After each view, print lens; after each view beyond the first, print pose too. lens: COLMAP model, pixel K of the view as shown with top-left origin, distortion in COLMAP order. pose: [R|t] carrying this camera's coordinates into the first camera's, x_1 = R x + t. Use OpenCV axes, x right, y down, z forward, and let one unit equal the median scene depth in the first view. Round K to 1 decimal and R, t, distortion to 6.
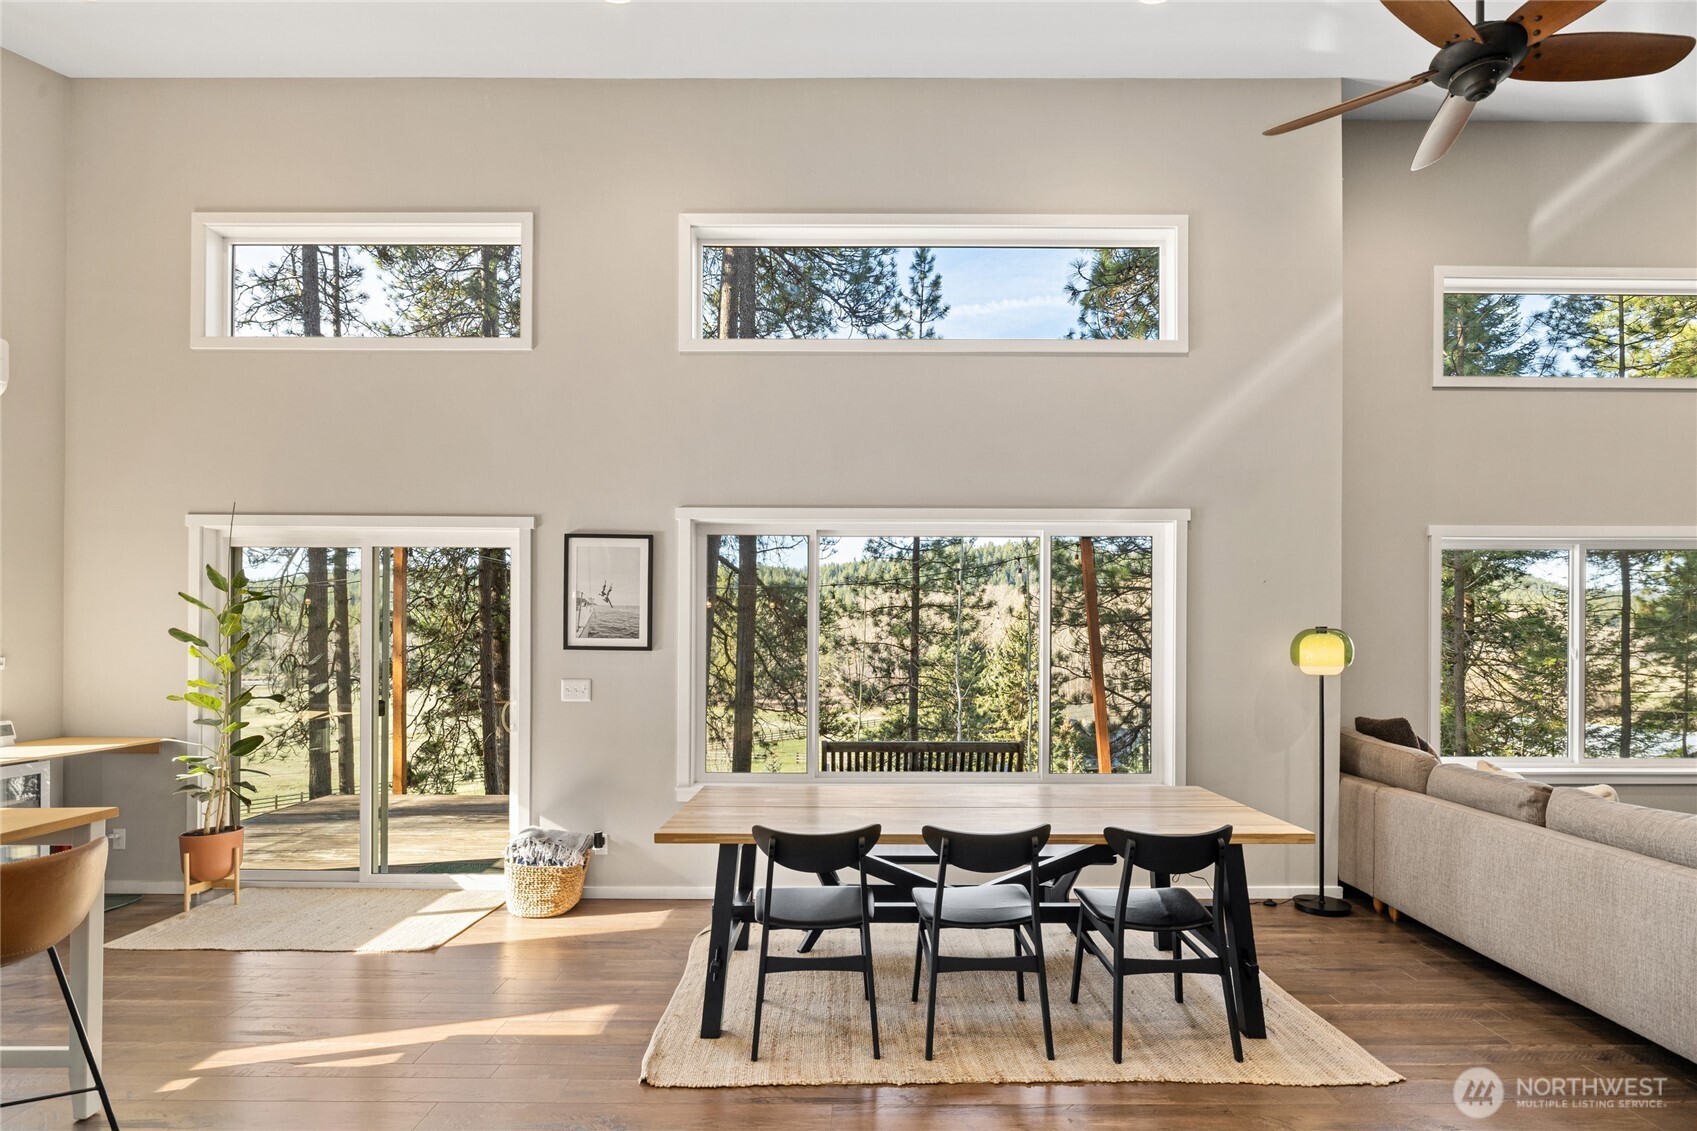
lens RADIAL K [[828.0, 0, 839.1], [0, 828.0, 646.3], [0, 0, 1]] dist [-0.006221, 0.002203]
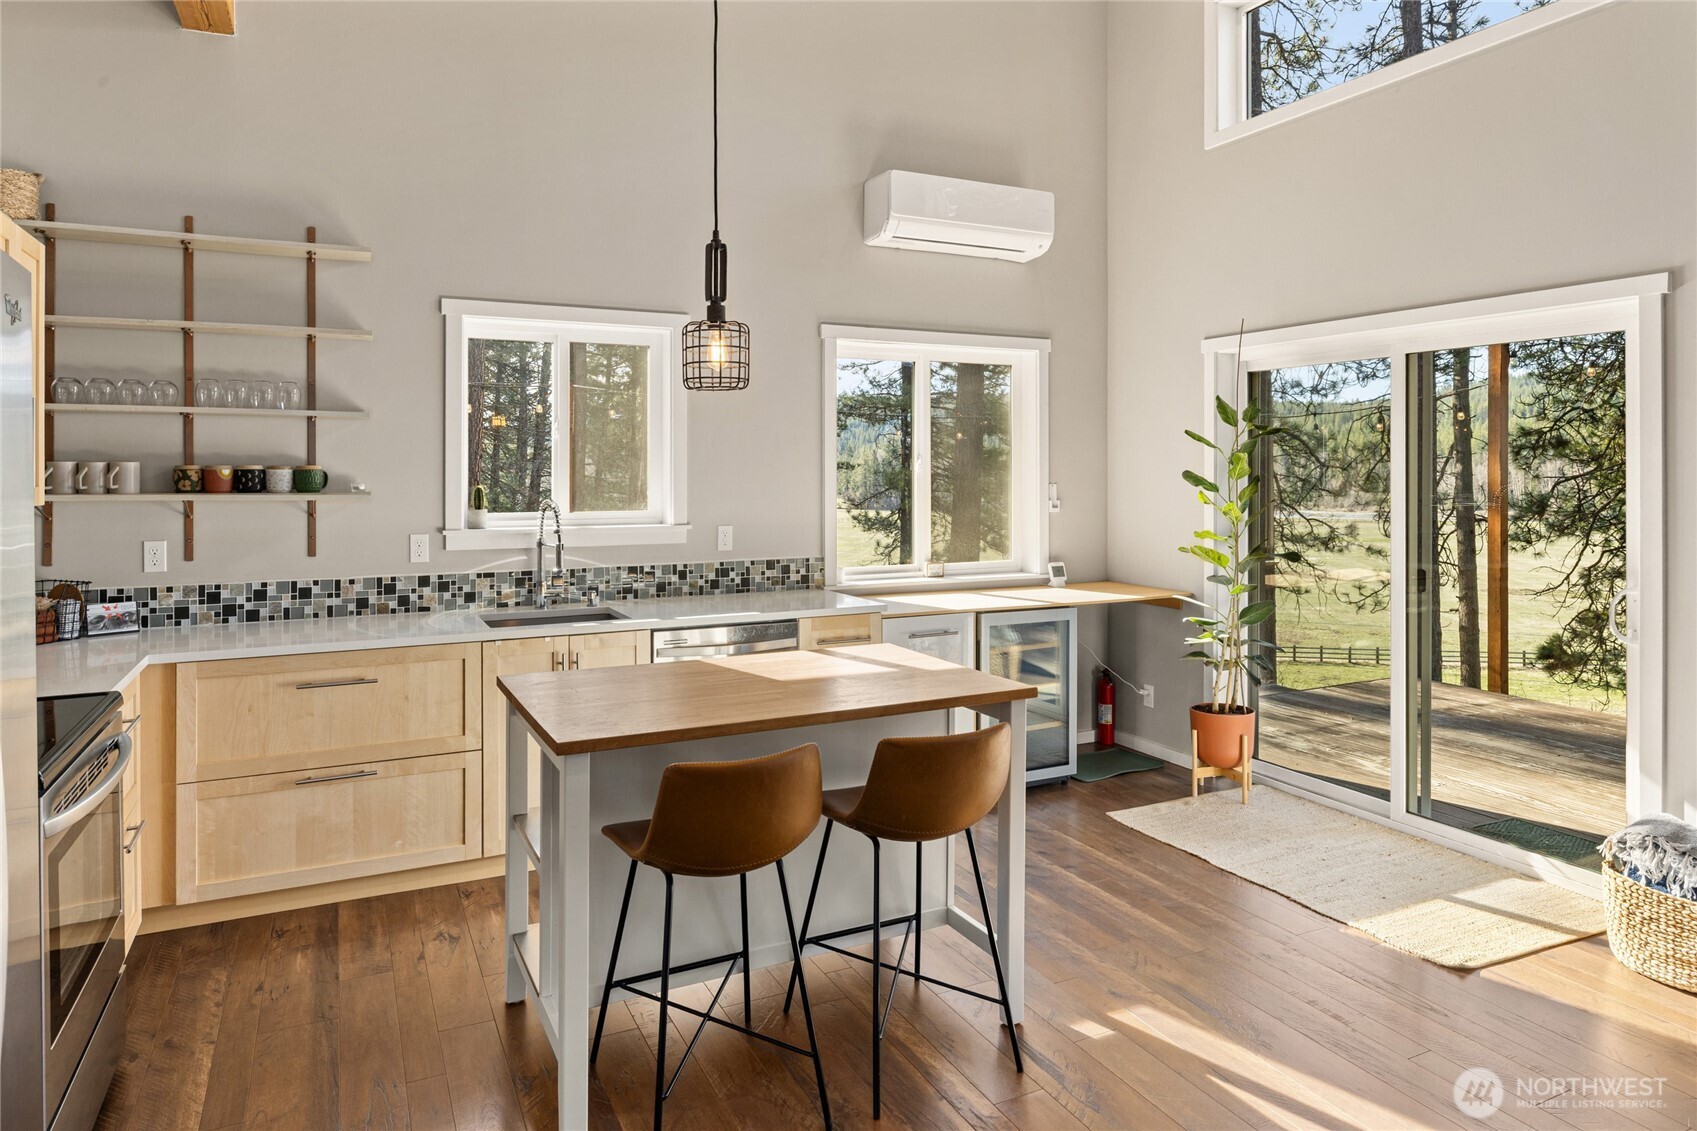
lens RADIAL K [[1017.7, 0, 827.9], [0, 1017.7, 468.7], [0, 0, 1]] dist [-0.011770, 0.002161]
pose [[0.437125, -0.005222, -0.899386, 0.004188], [0.001471, 0.999986, -0.005091, -0.017657], [0.899400, 0.000903, 0.437126, 0.165073]]
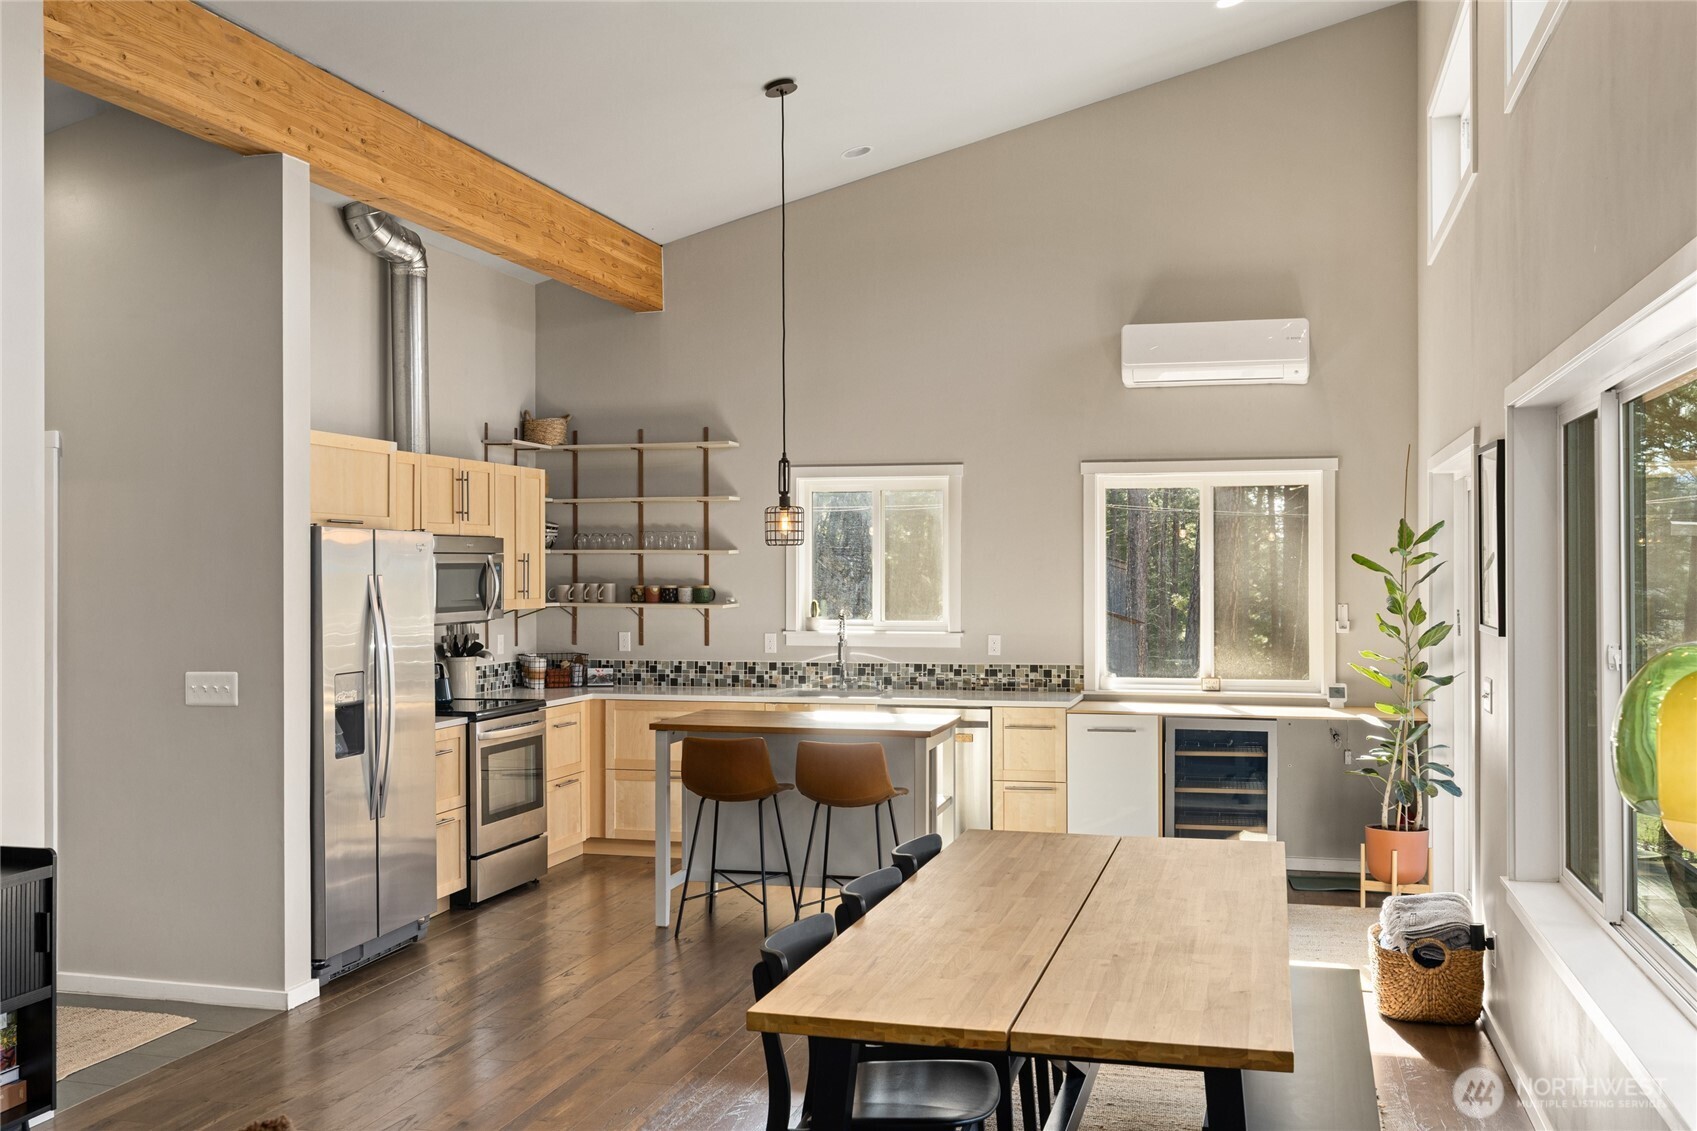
lens RADIAL K [[1629.9, 0, 816.2], [0, 1629.9, 567.9], [0, 0, 1]] dist [-0.010697, 0.000000]
pose [[-0.263152, -0.005348, -0.964740, 0.970983], [-0.000822, 0.999986, -0.005319, -0.035957], [0.964754, -0.000607, -0.263152, 0.803009]]
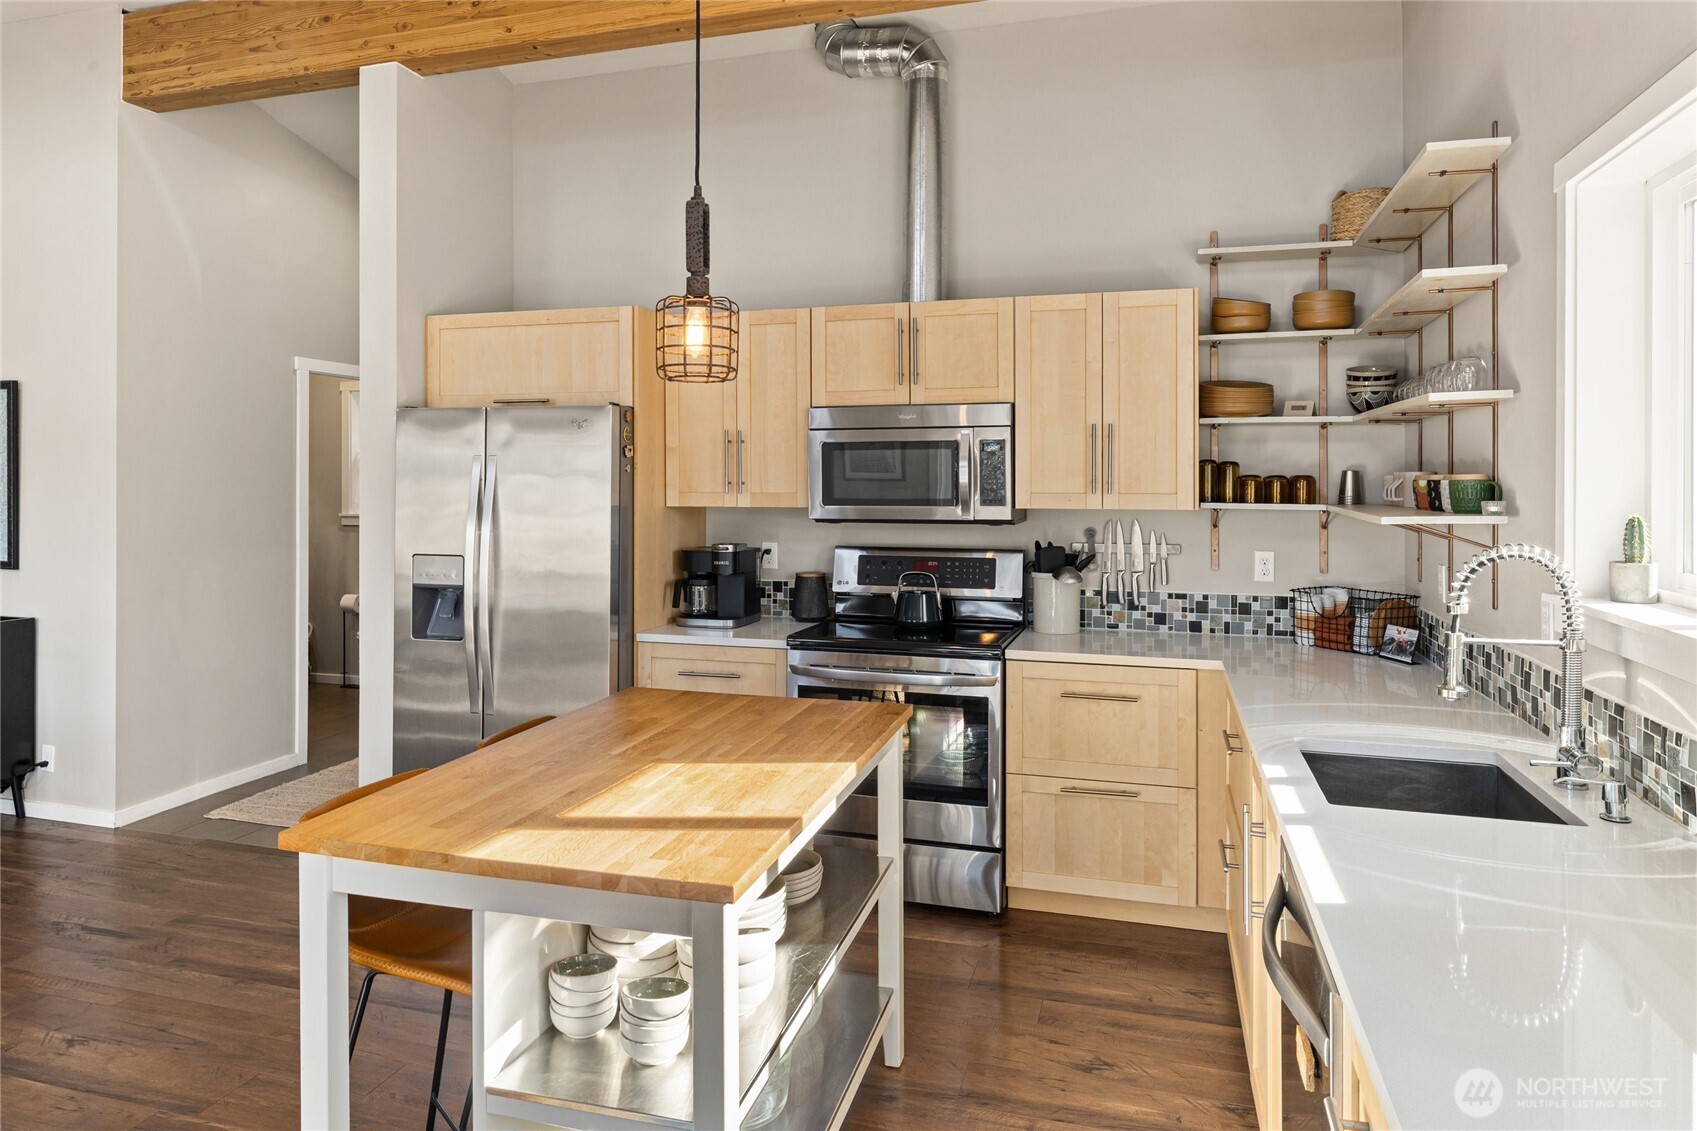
lens RADIAL K [[1075.0, 0, 817.4], [0, 1075.0, 471.4], [0, 0, 1]] dist [-0.002901, -0.000708]
pose [[-0.954854, -0.003811, 0.297051, -0.740366], [-0.005427, 0.999975, -0.004618, -0.021751], [-0.297026, -0.006022, -0.954850, 0.819346]]
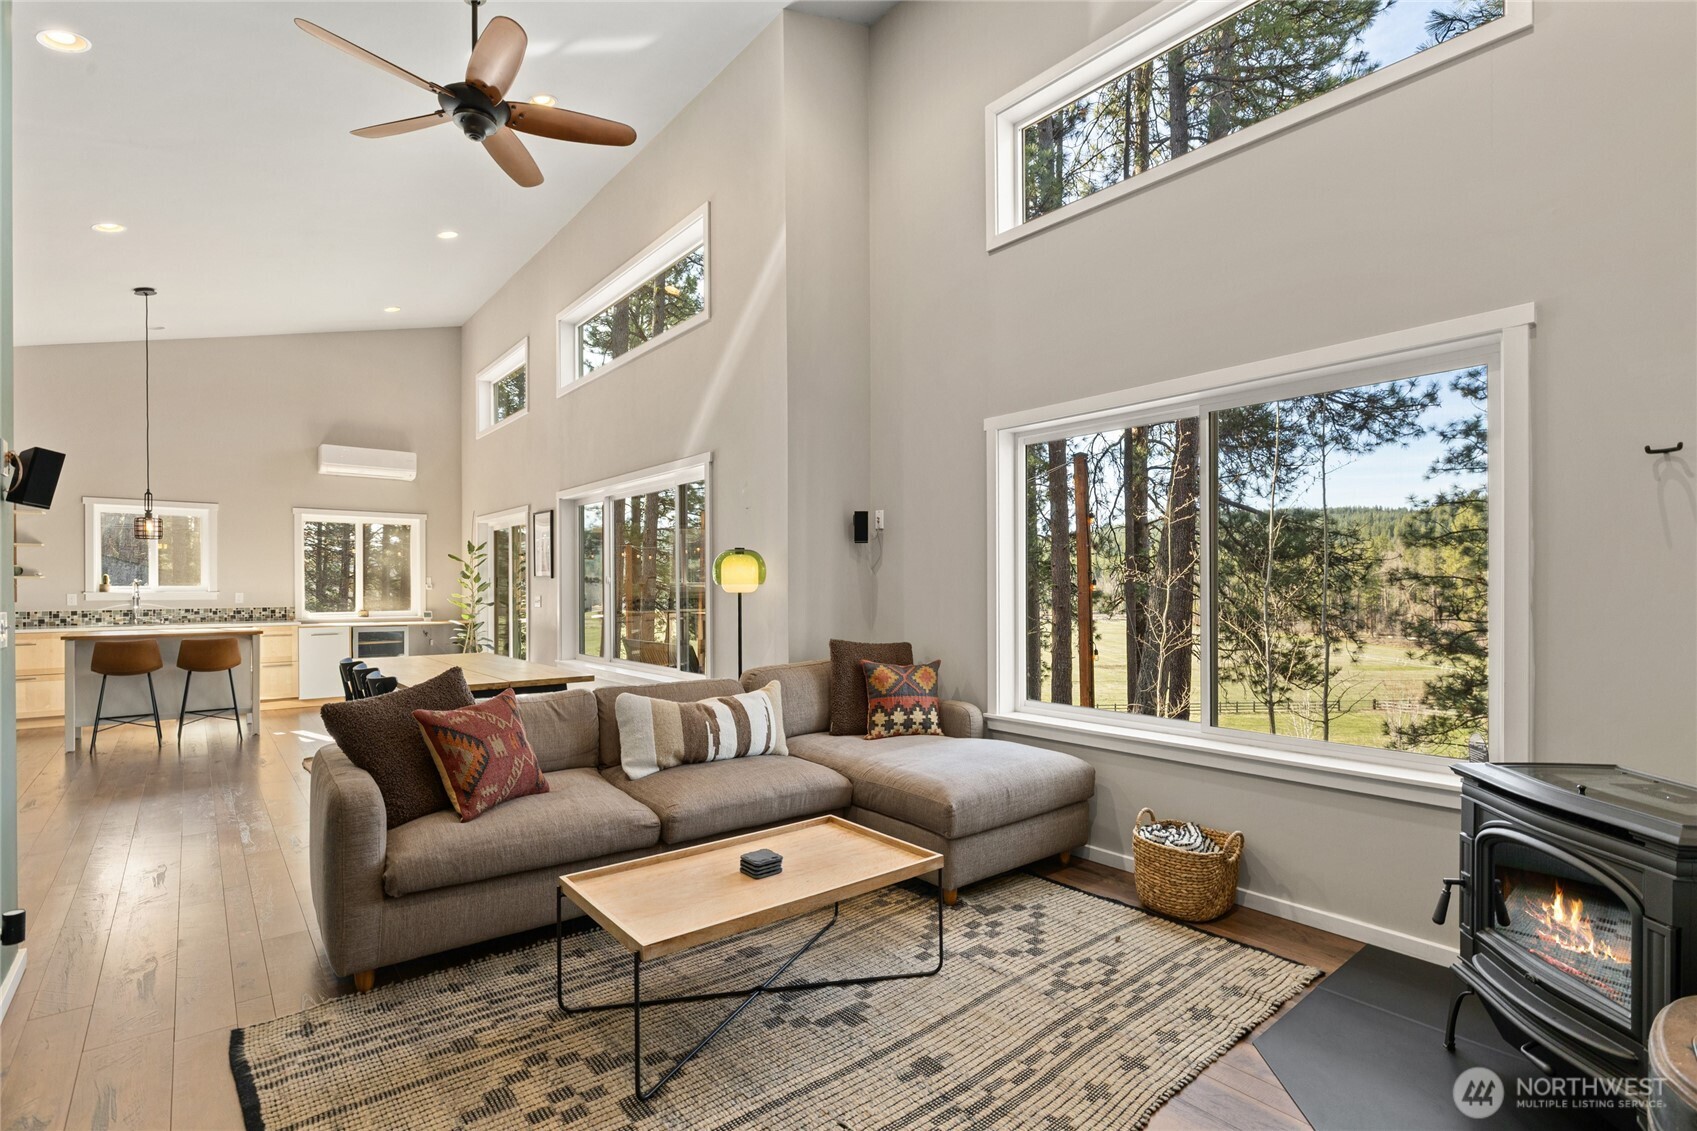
lens RADIAL K [[813.8, 0, 847.3], [0, 813.8, 583.2], [0, 0, 1]] dist [-0.004116, 0.004363]
pose [[0.633273, -0.007889, -0.773888, 1.373157], [0.002091, 0.999962, -0.008483, 0.029164], [0.773926, 0.003754, 0.633265, 0.403134]]
